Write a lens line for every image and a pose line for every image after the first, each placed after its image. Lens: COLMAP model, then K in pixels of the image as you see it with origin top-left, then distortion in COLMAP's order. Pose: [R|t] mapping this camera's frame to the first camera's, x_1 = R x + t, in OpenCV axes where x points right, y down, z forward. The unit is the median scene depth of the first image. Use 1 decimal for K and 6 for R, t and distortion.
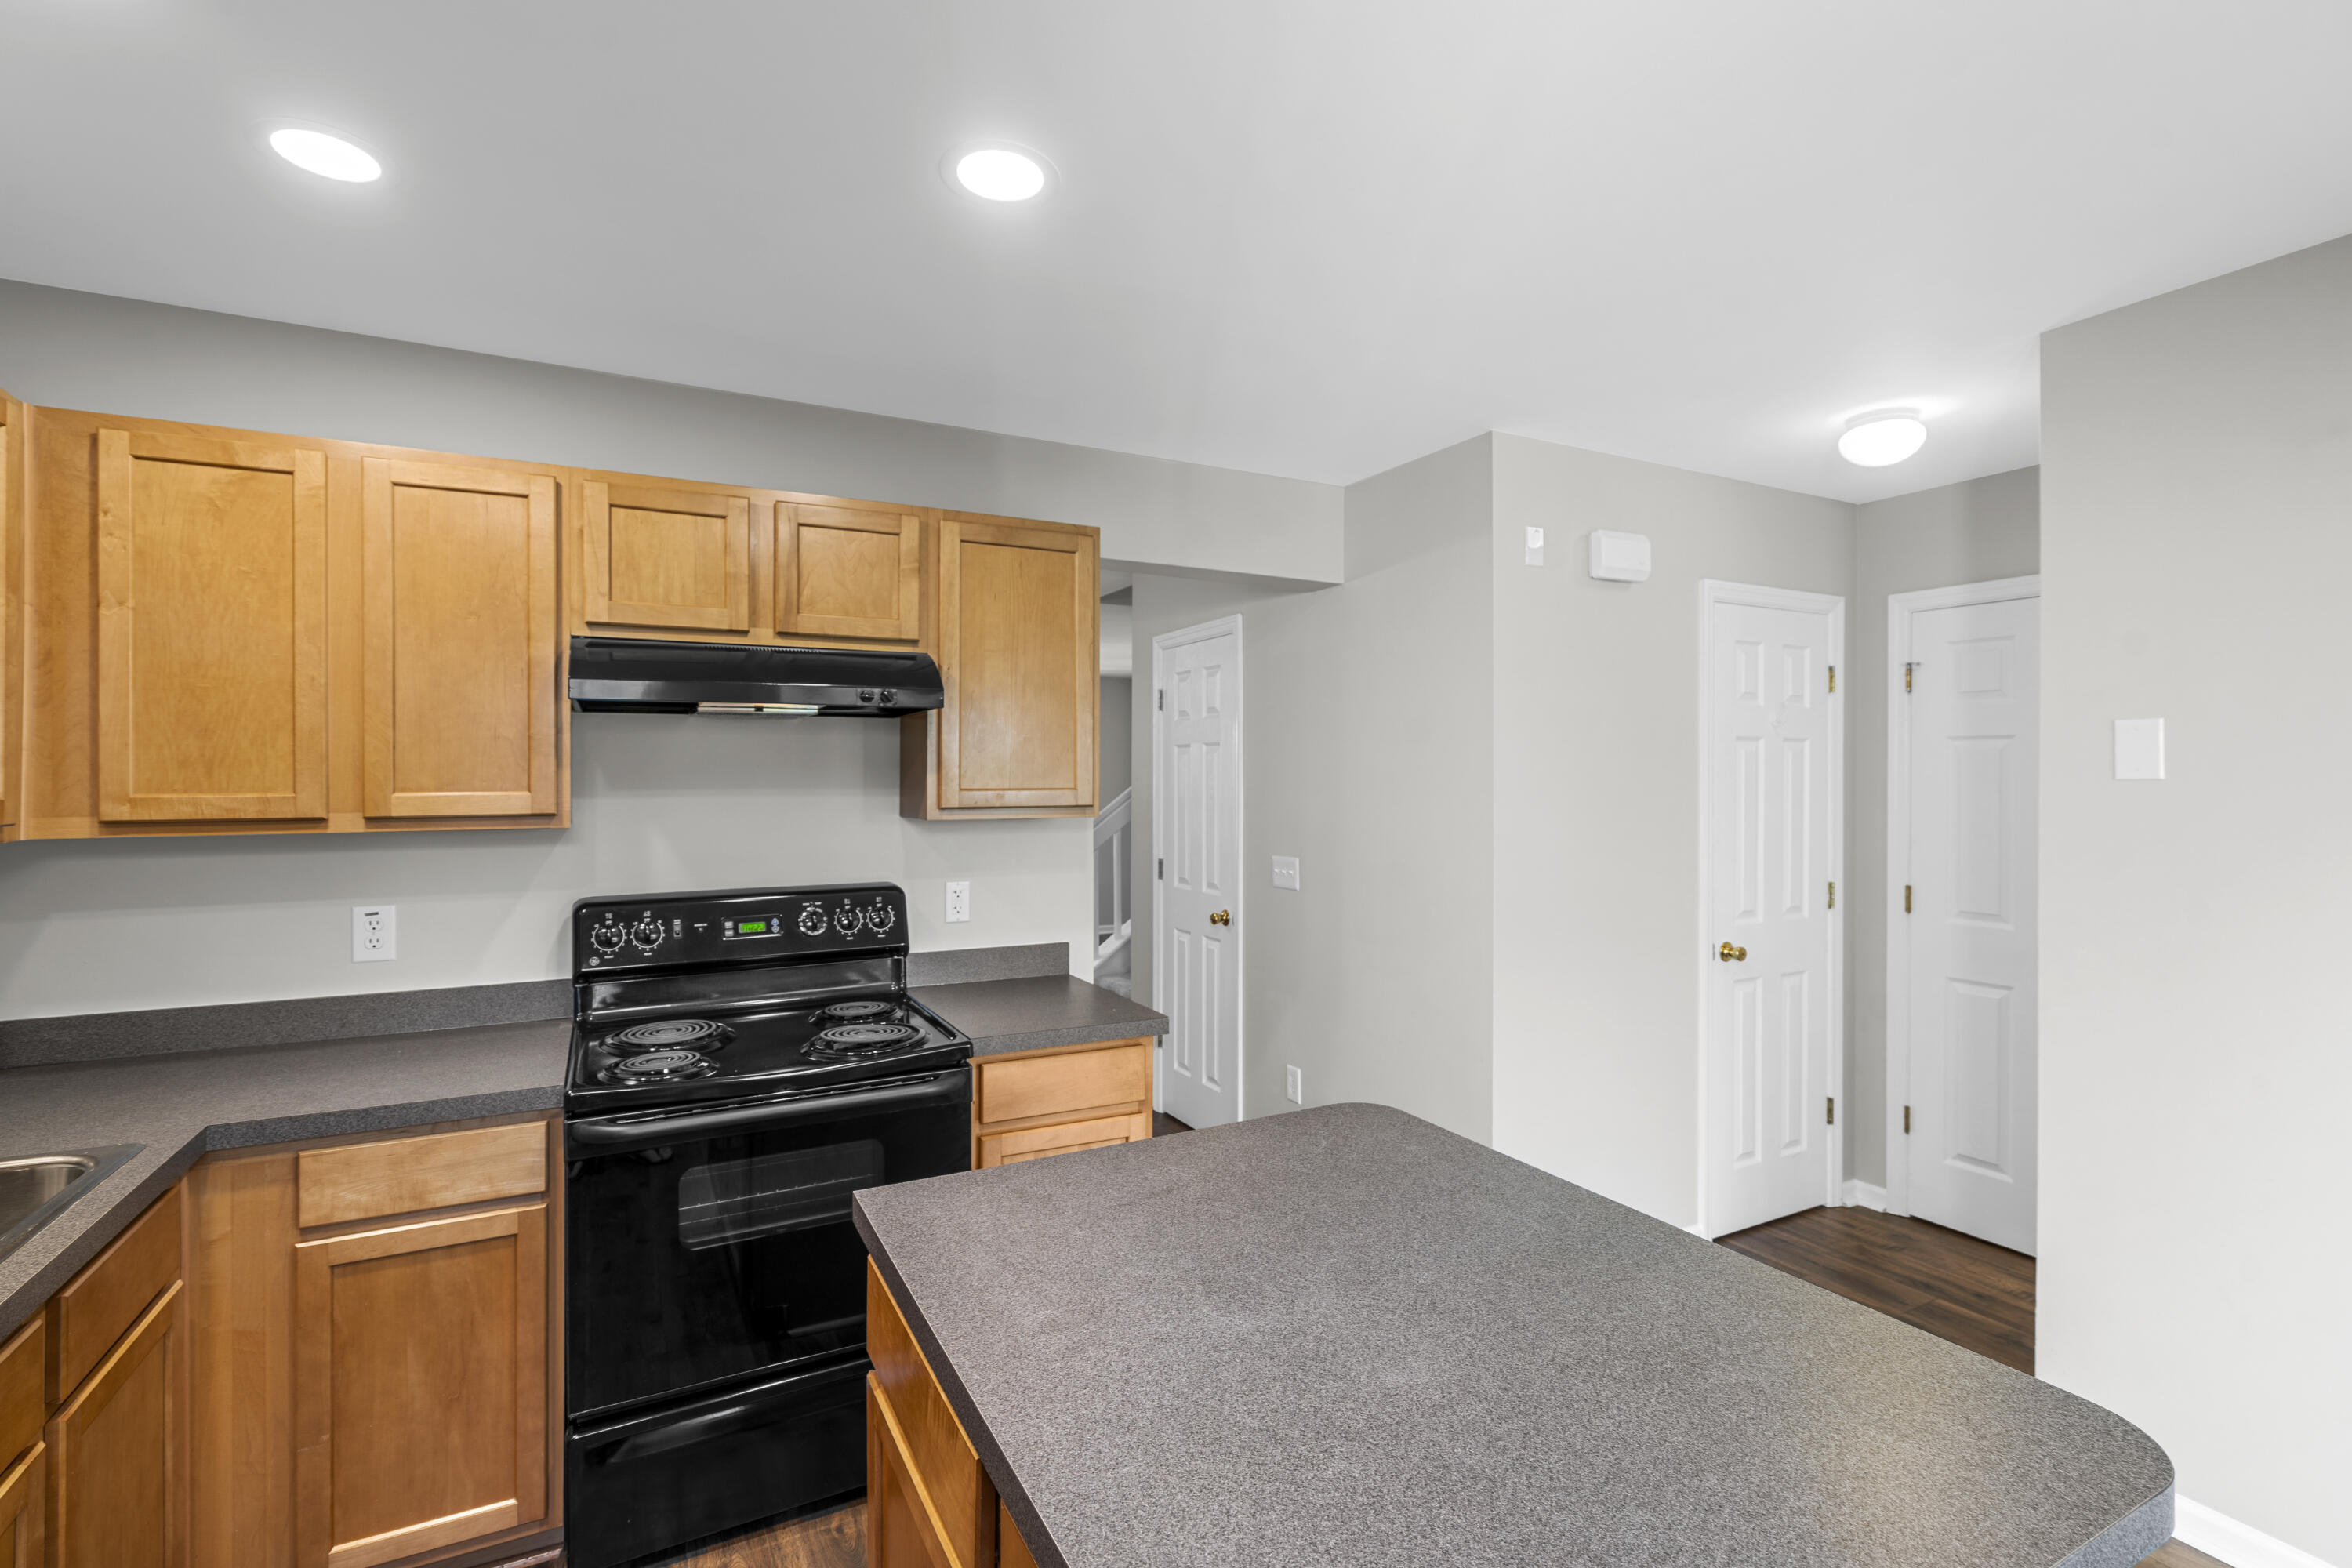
lens RADIAL K [[1074.2, 0, 1170.6], [0, 1074.2, 780.0], [0, 0, 1]] dist [0.001209, -0.000037]
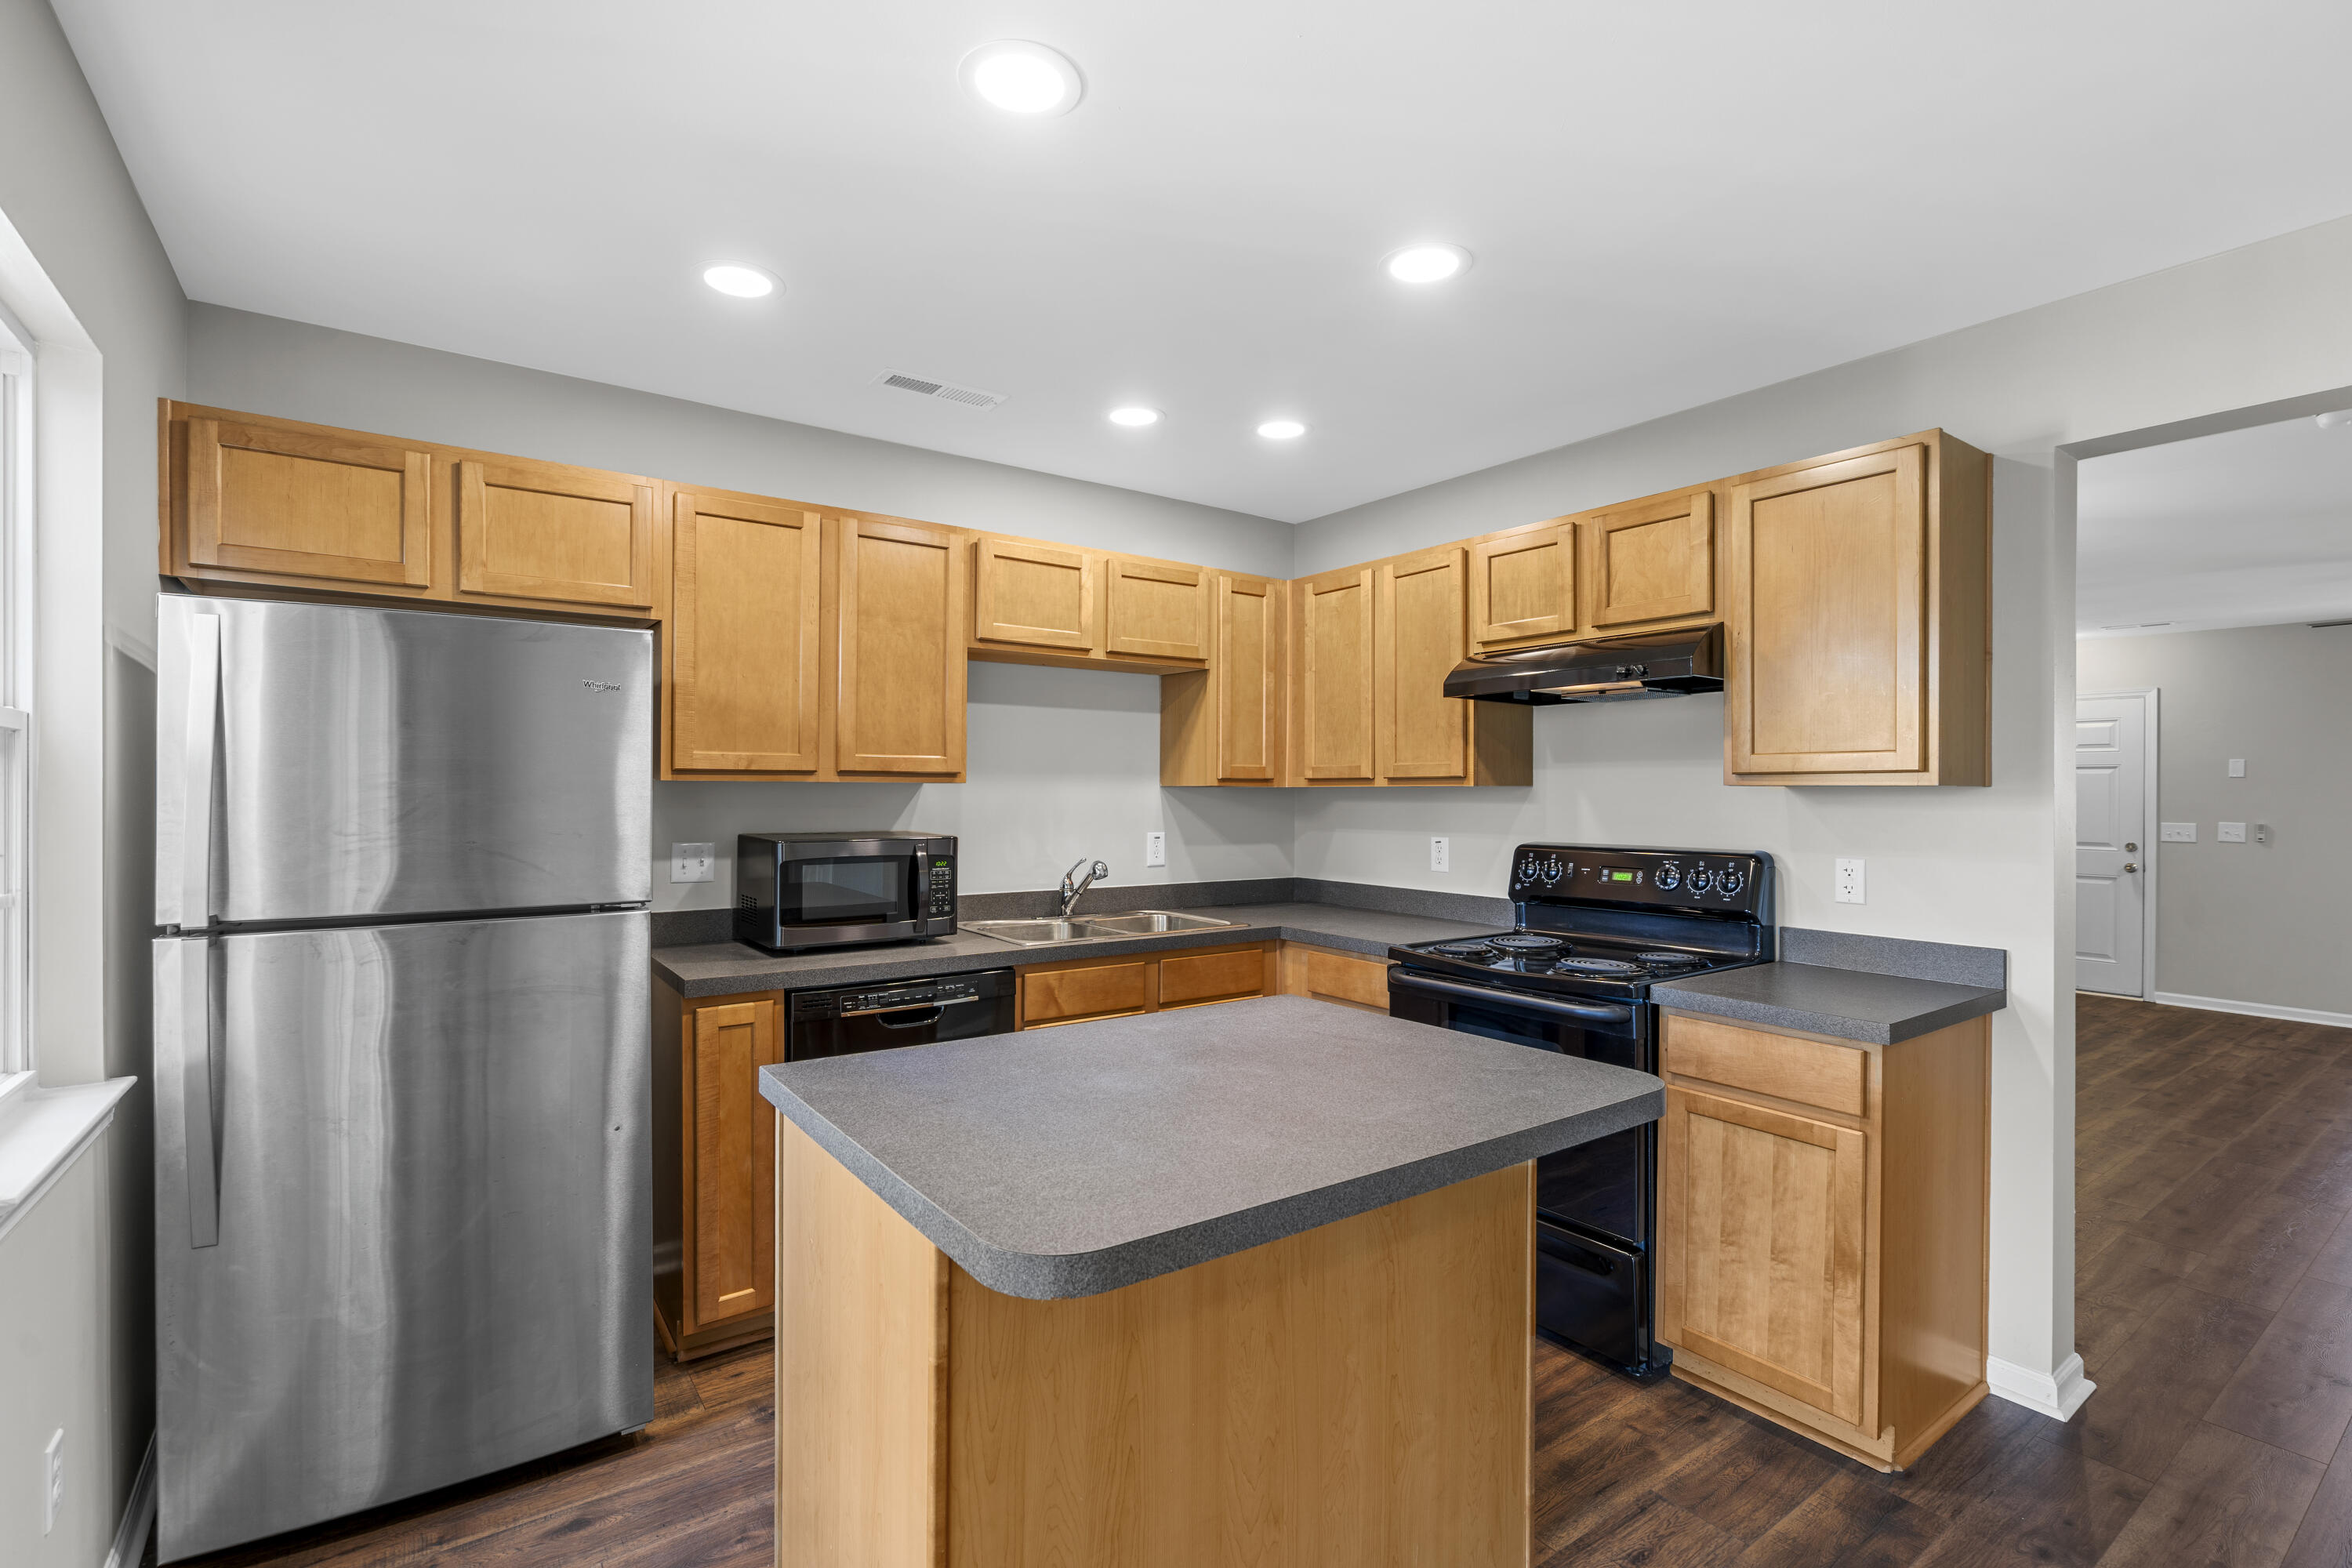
lens RADIAL K [[1074.2, 0, 1172.5], [0, 1074.2, 793.1], [0, 0, 1]] dist [0.001209, -0.000037]
pose [[0.144734, 0.000597, -0.989470, 0.741262], [-0.008983, 0.999959, -0.000710, 0.053182], [0.989430, 0.008991, 0.144733, 0.355594]]
